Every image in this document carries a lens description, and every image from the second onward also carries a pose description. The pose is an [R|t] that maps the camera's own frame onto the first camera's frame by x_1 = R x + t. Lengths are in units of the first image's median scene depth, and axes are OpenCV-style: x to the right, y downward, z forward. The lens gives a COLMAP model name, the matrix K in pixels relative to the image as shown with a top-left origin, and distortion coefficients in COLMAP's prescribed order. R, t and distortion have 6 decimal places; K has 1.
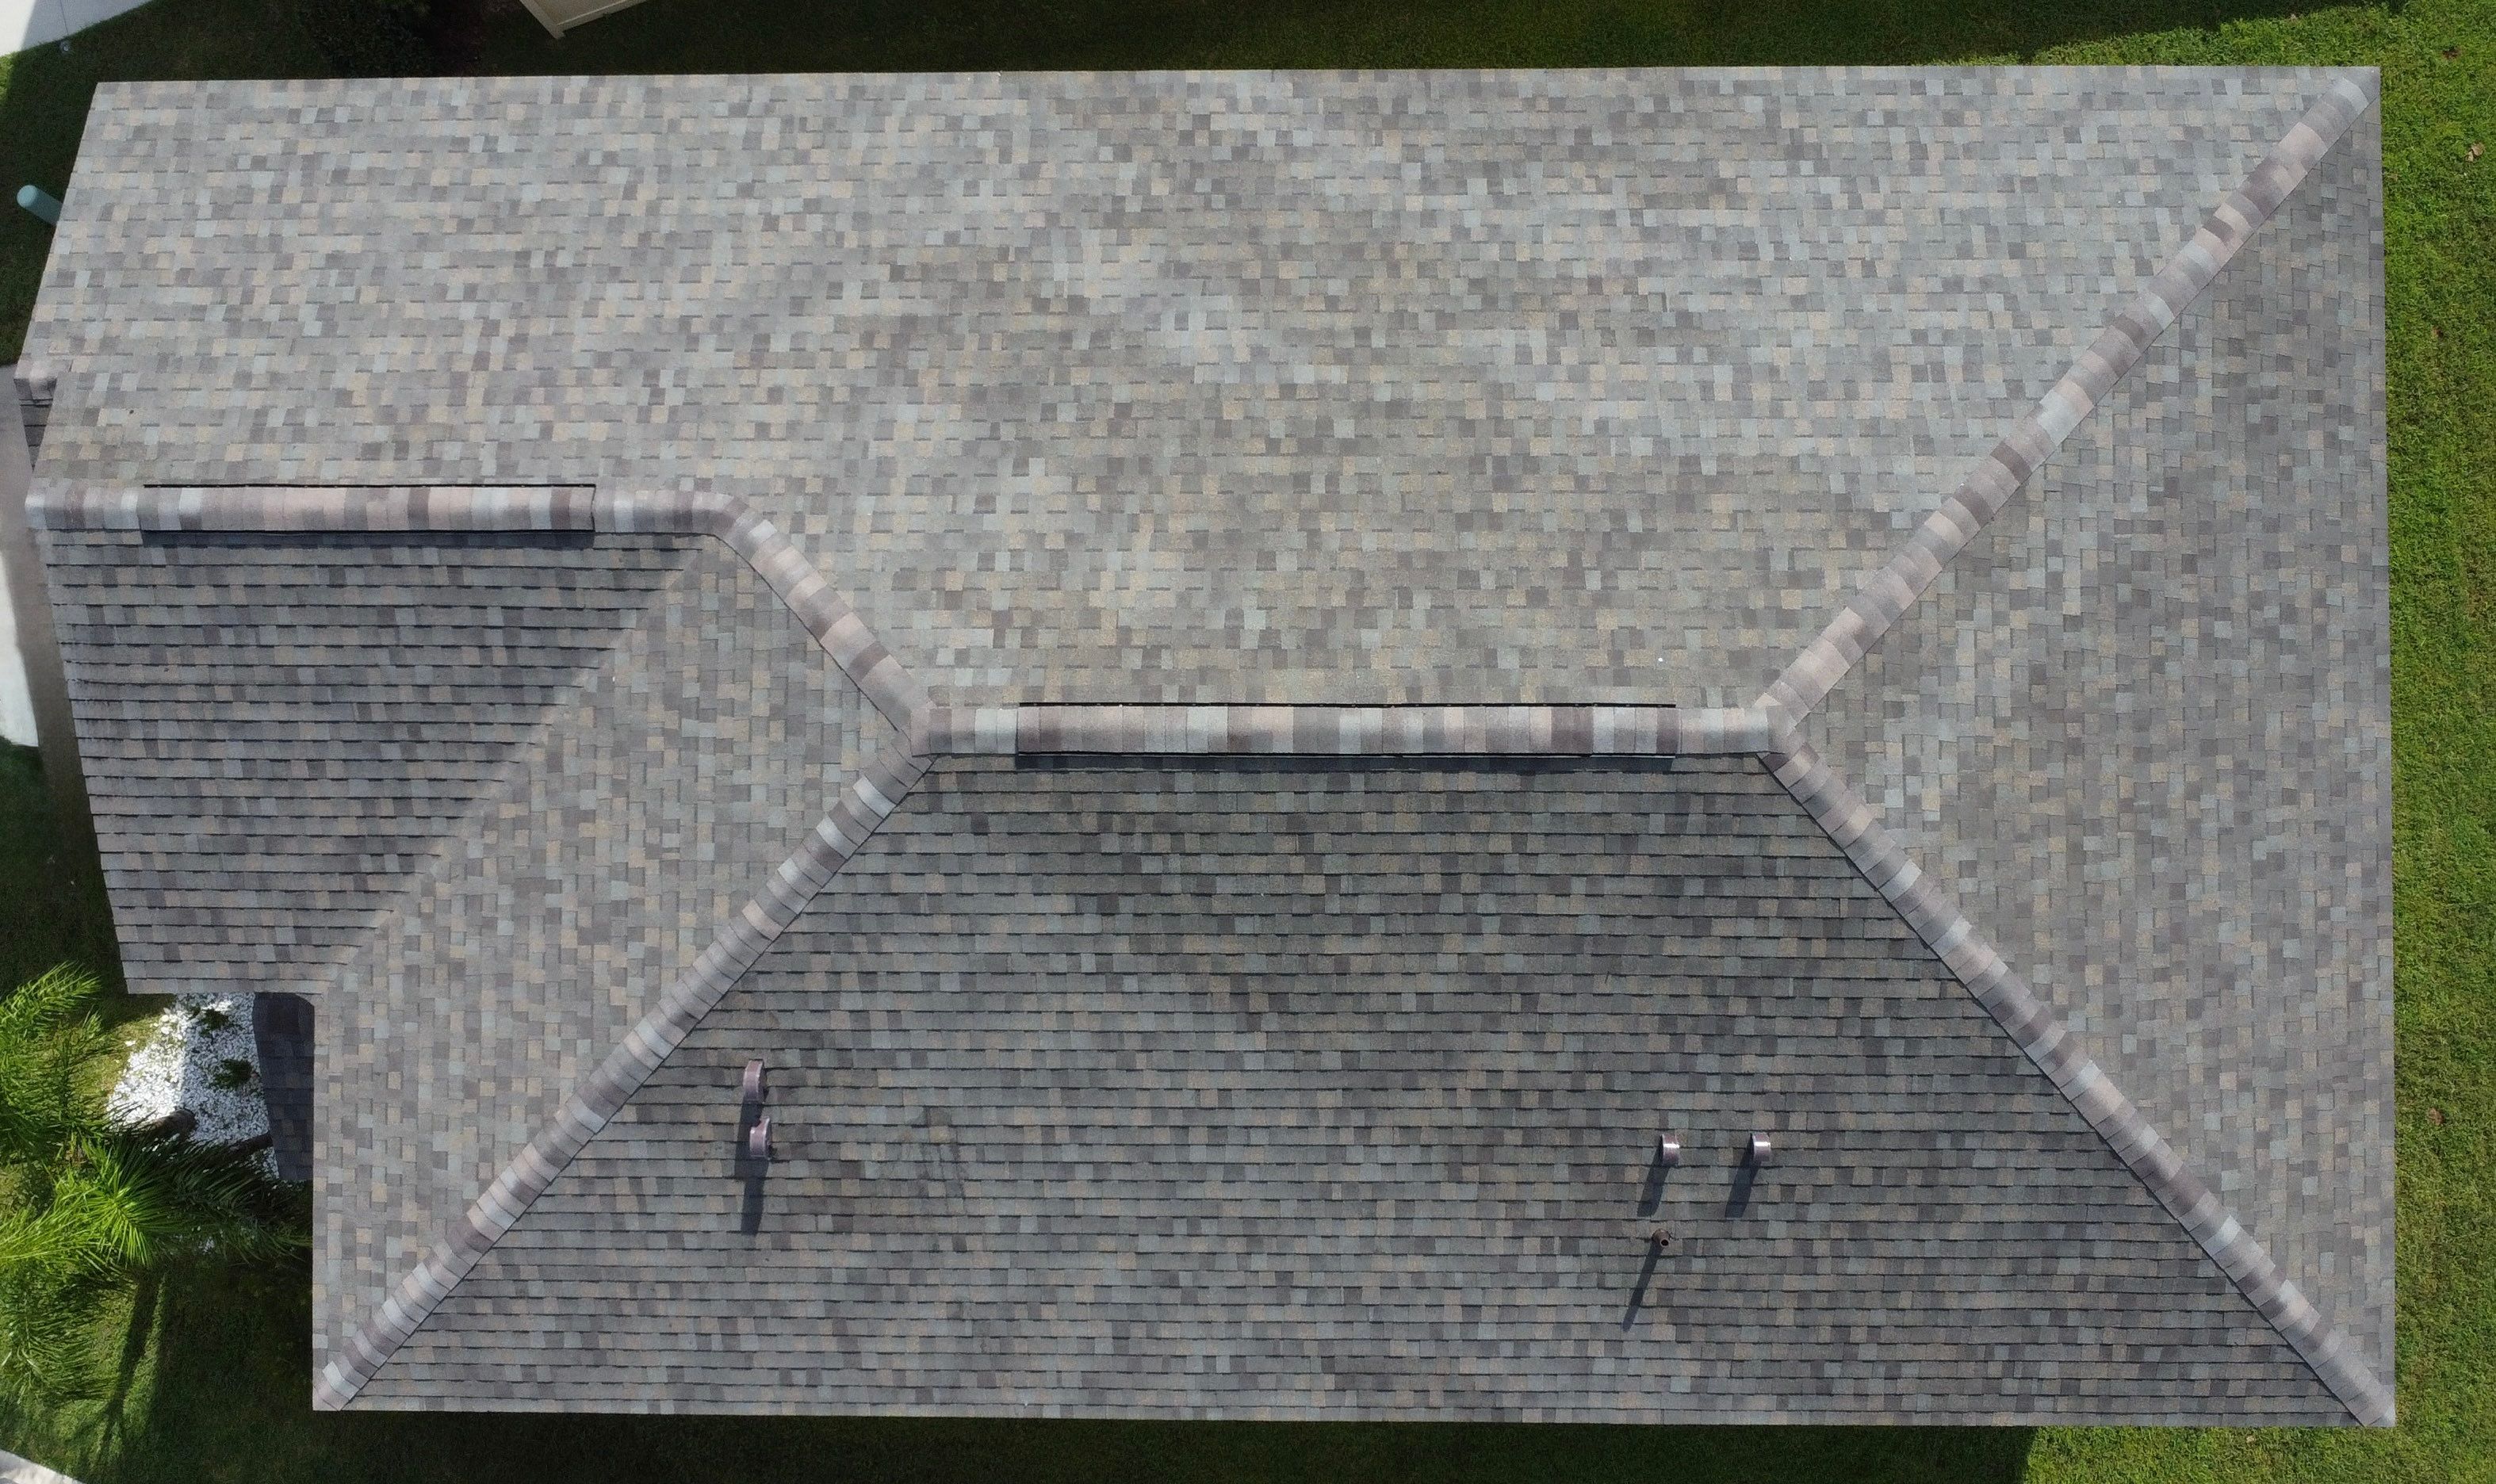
lens RADIAL K [[2340.5, 0, 1271.9], [0, 2340.5, 756.2], [0, 0, 1]] dist [-0.031746, 0.000000]
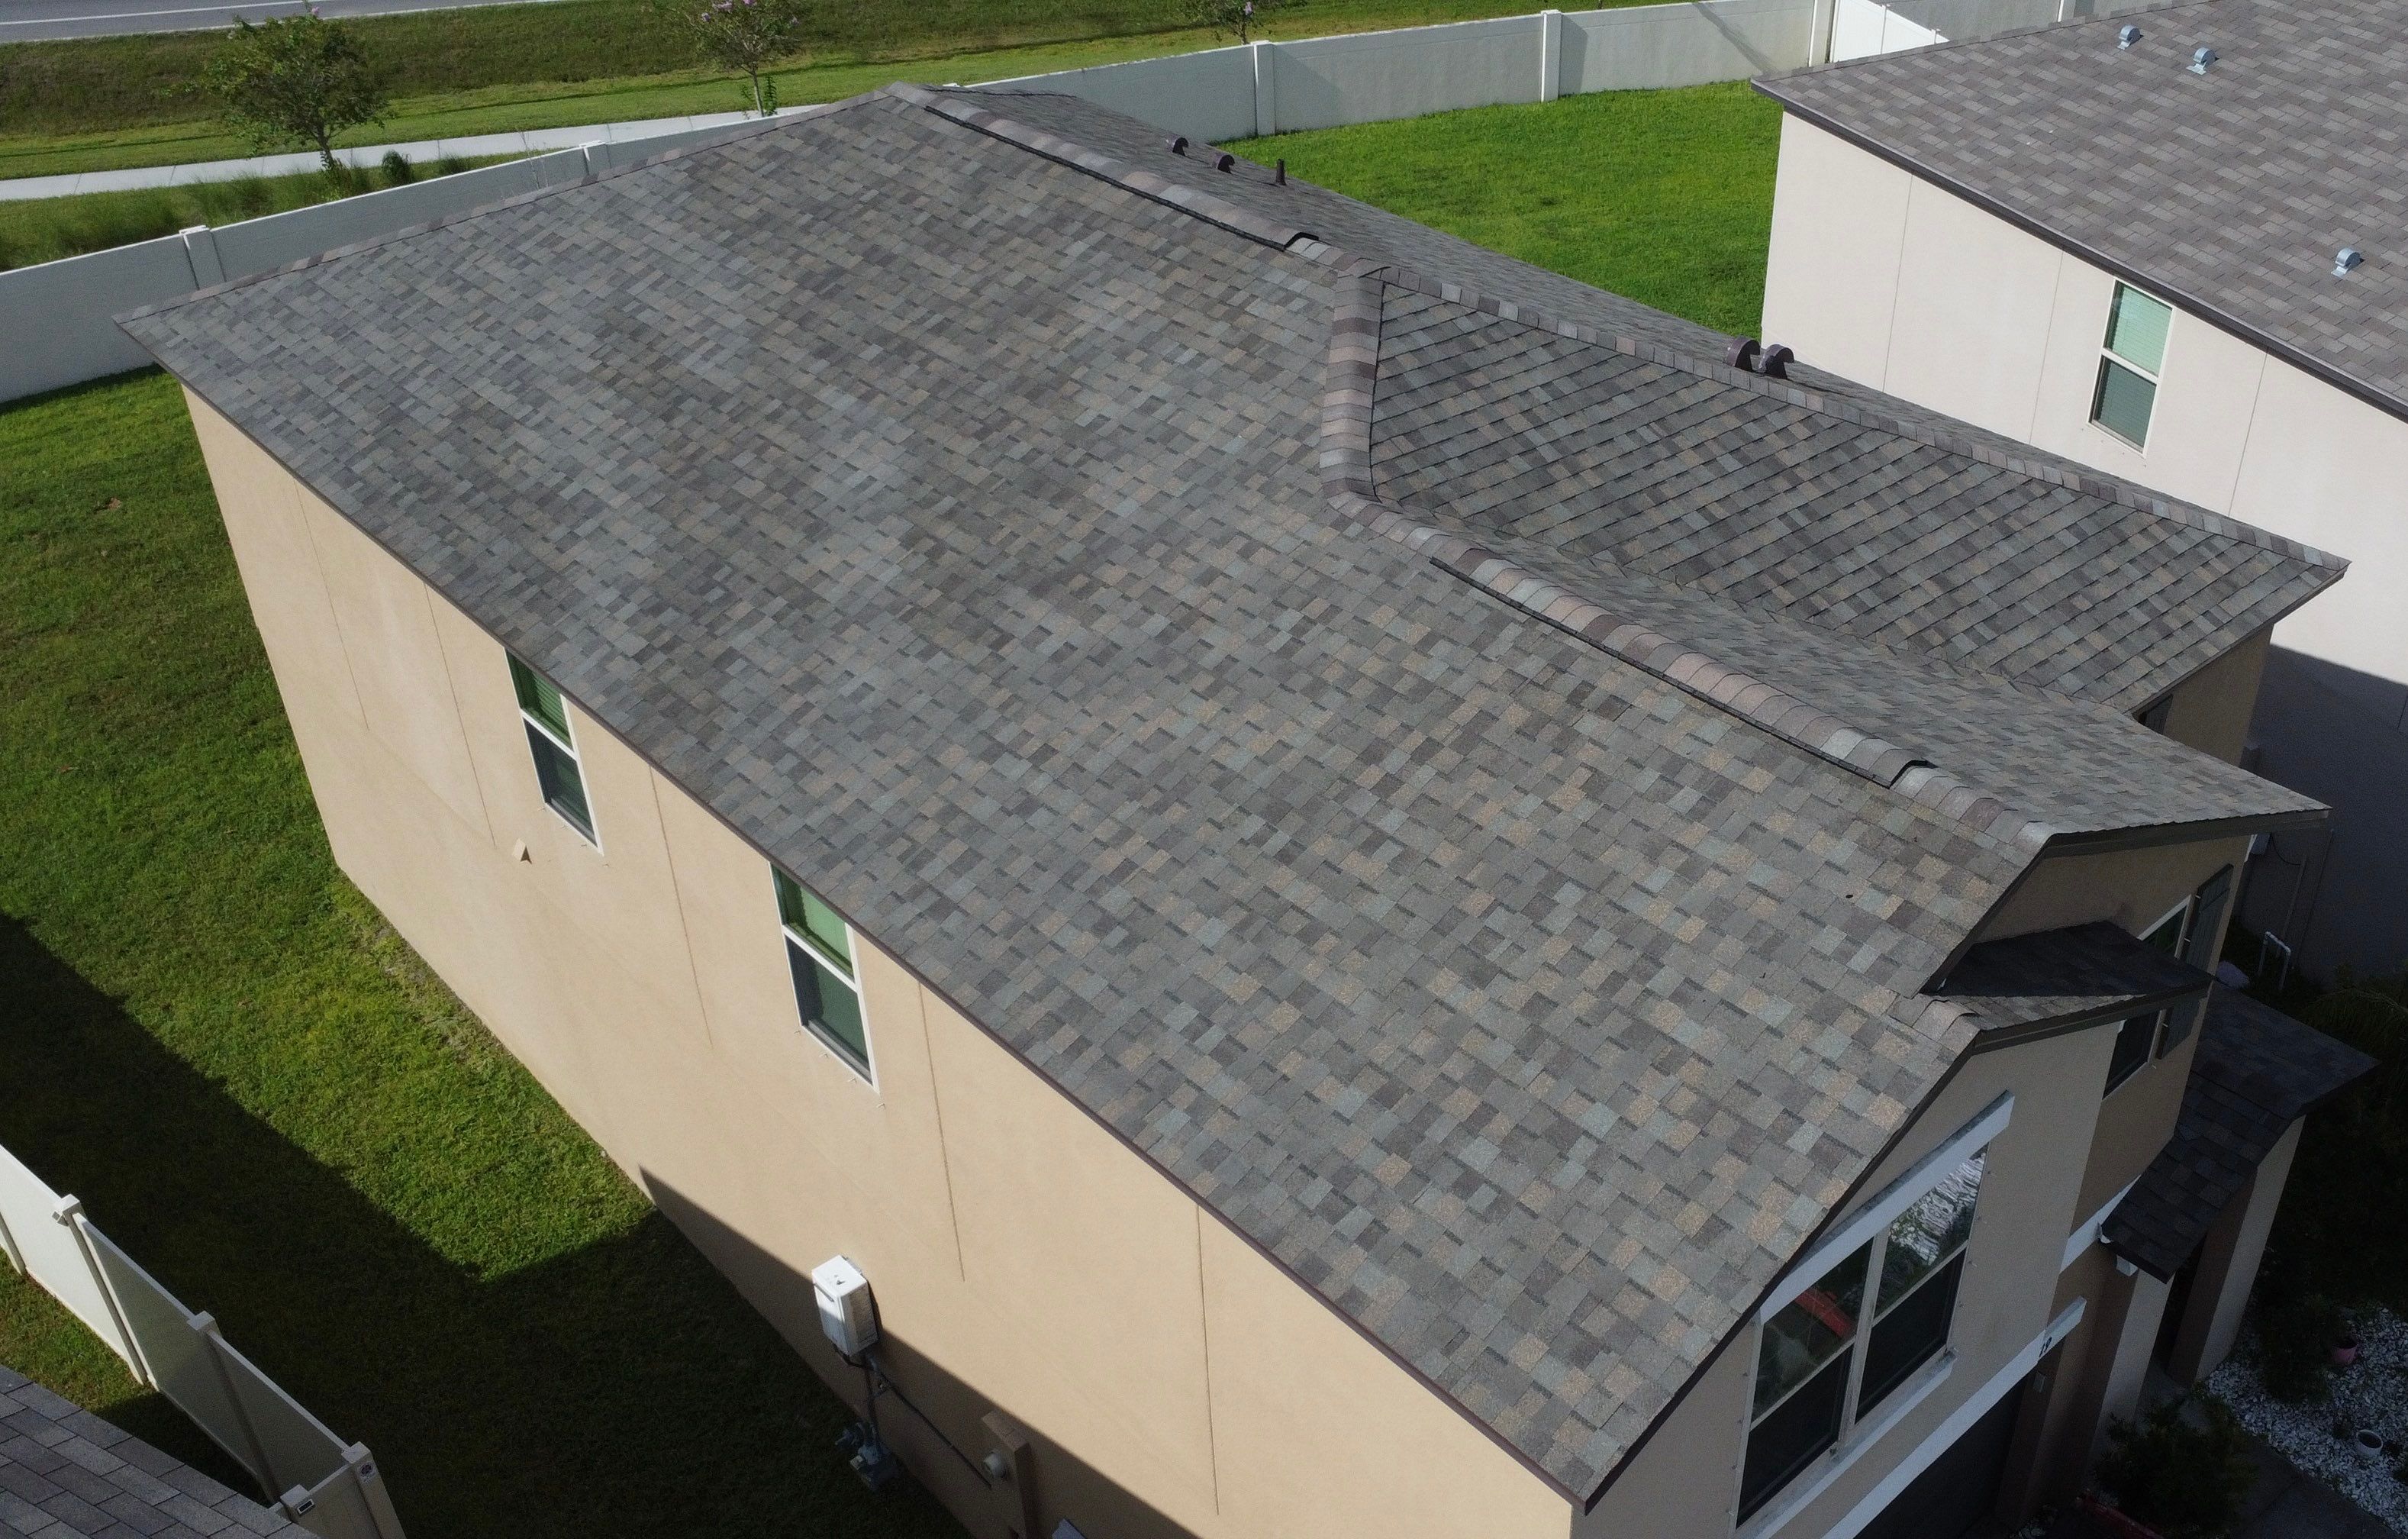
lens RADIAL K [[2224.4, 0, 1484.1], [0, 2224.4, 853.2], [0, 0, 1]] dist [-0.028605, 0.000000]
pose [[-0.708986, -0.389555, 0.587866, -0.781607], [0.704956, -0.368546, 0.605979, -0.597271], [-0.019407, 0.844050, 0.535913, 0.652472]]
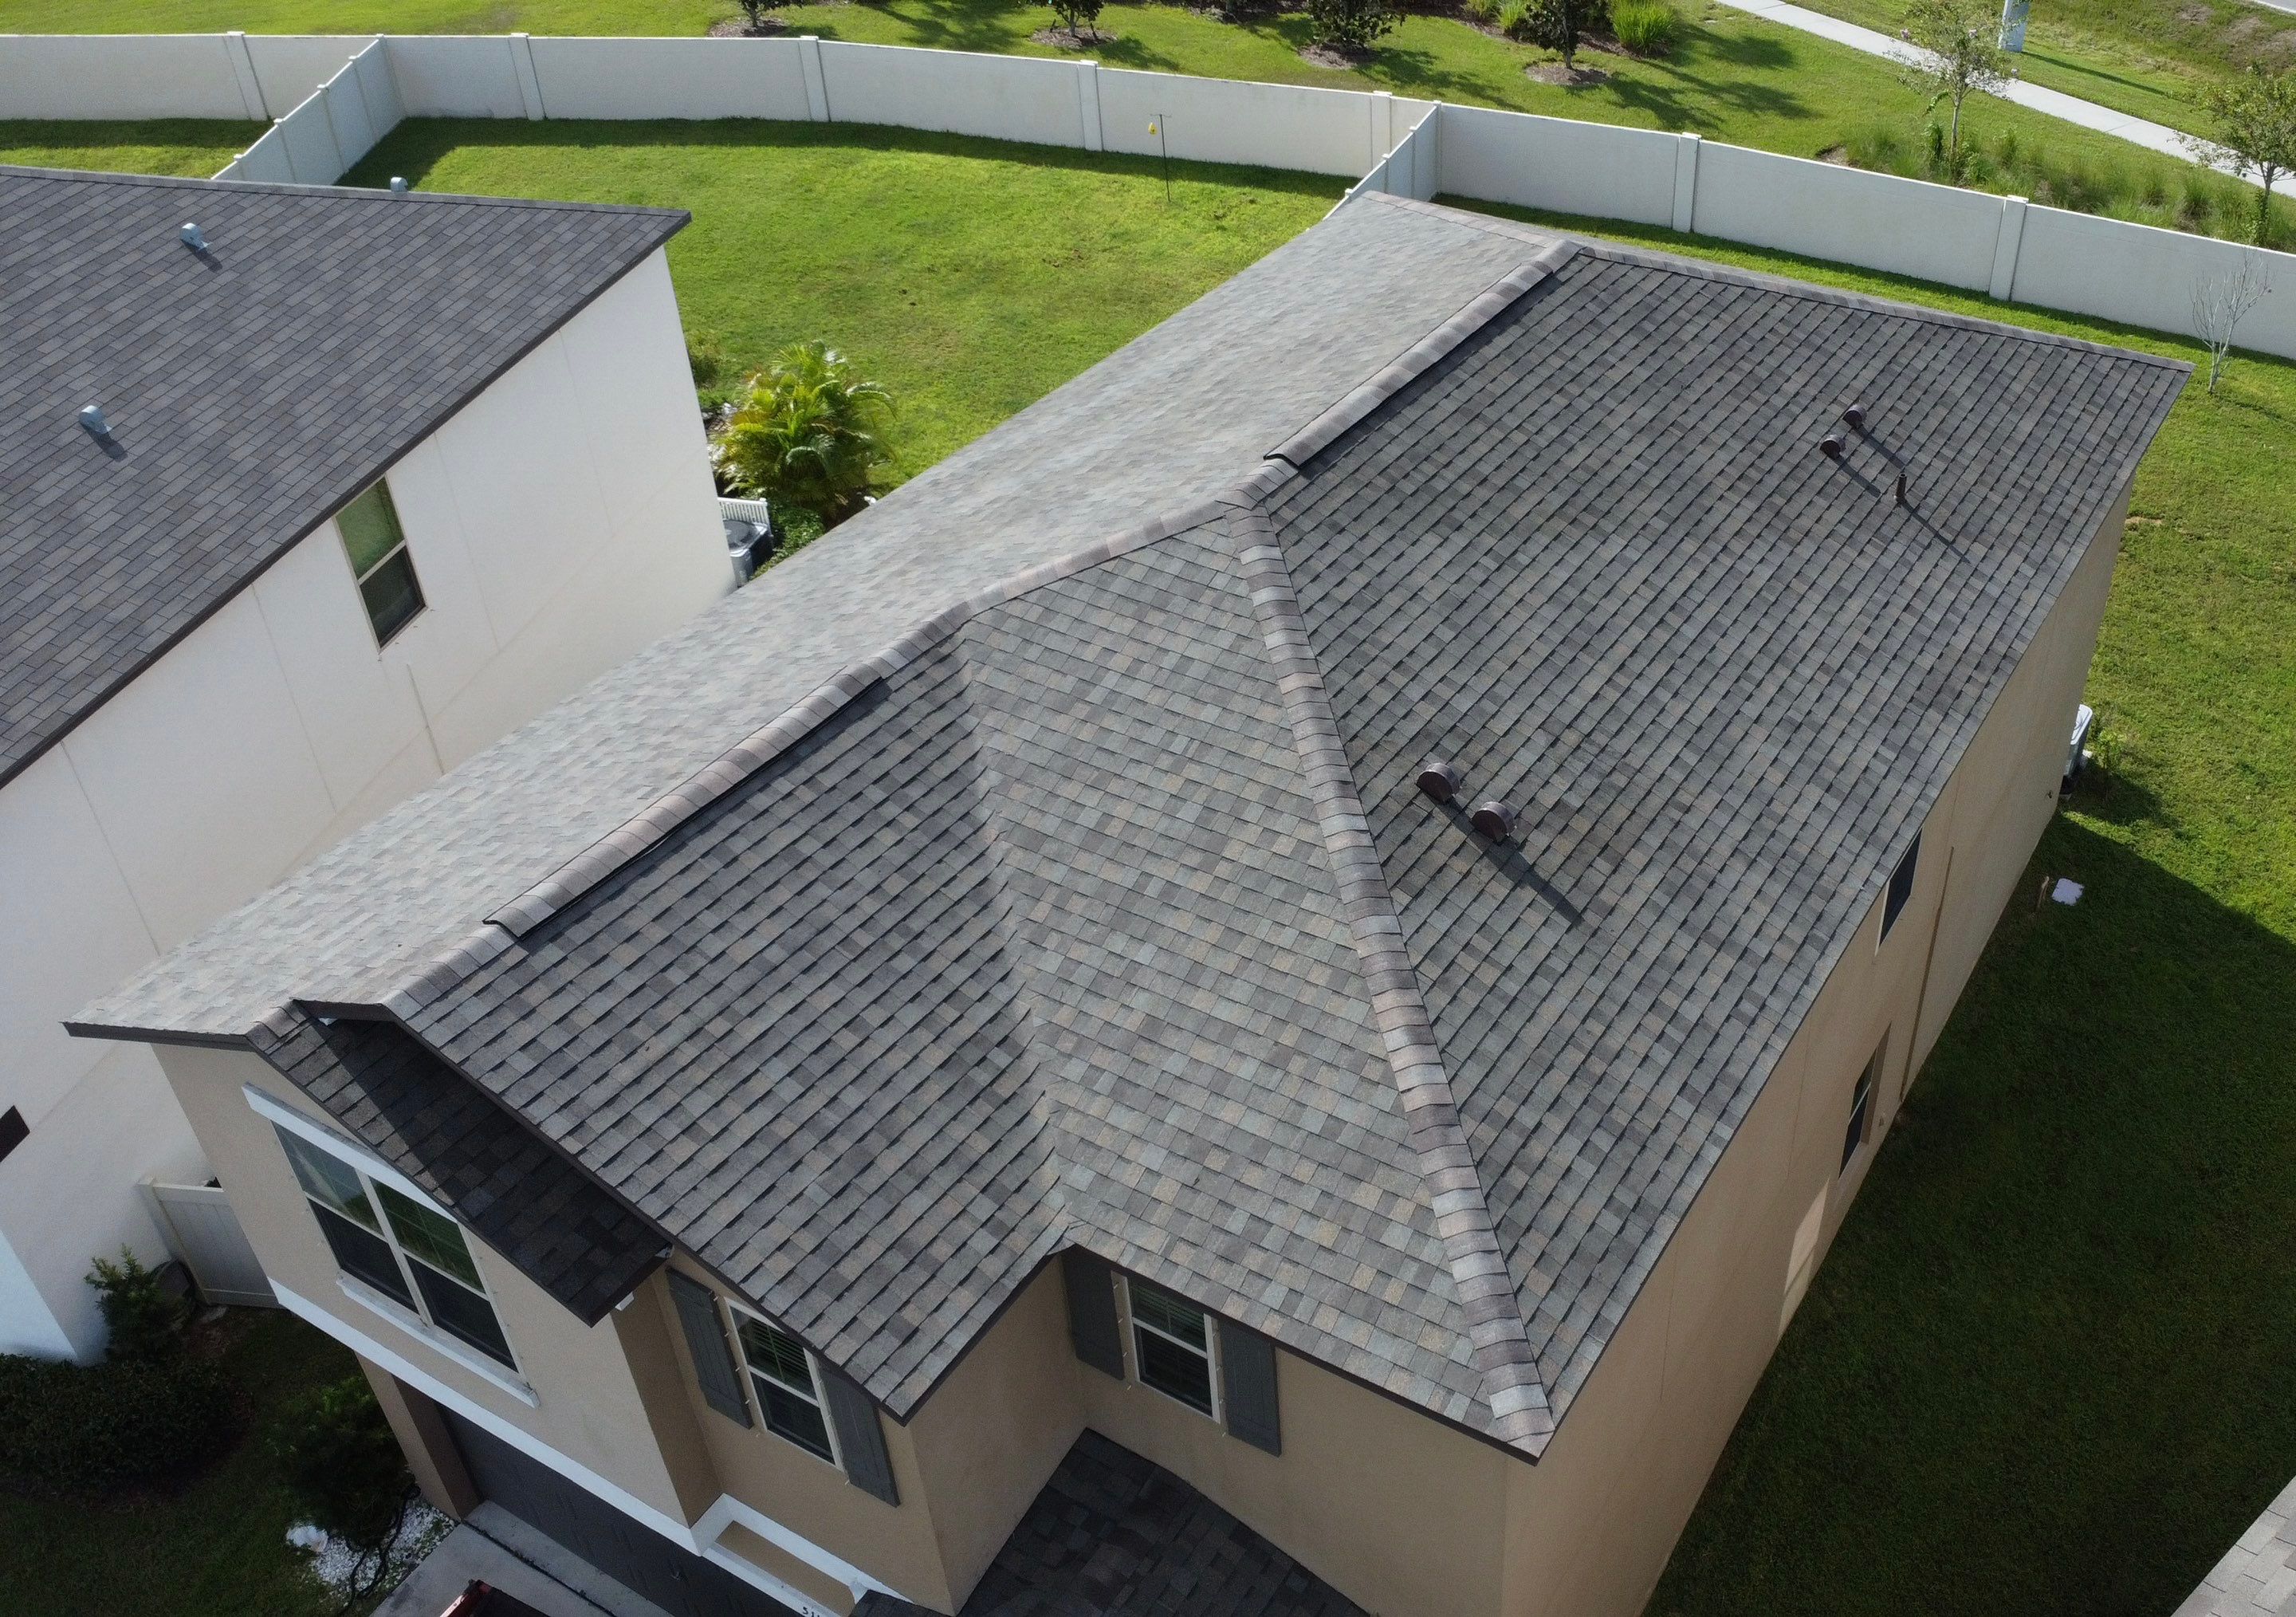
lens RADIAL K [[2100.0, 0, 1410.7], [0, 2100.0, 786.8], [0, 0, 1]] dist [-0.028257, 0.000000]
pose [[0.489021, -0.493482, 0.719260, -0.831156], [0.871477, 0.311608, -0.378719, 0.447921], [-0.037236, 0.812020, 0.582441, 0.489789]]
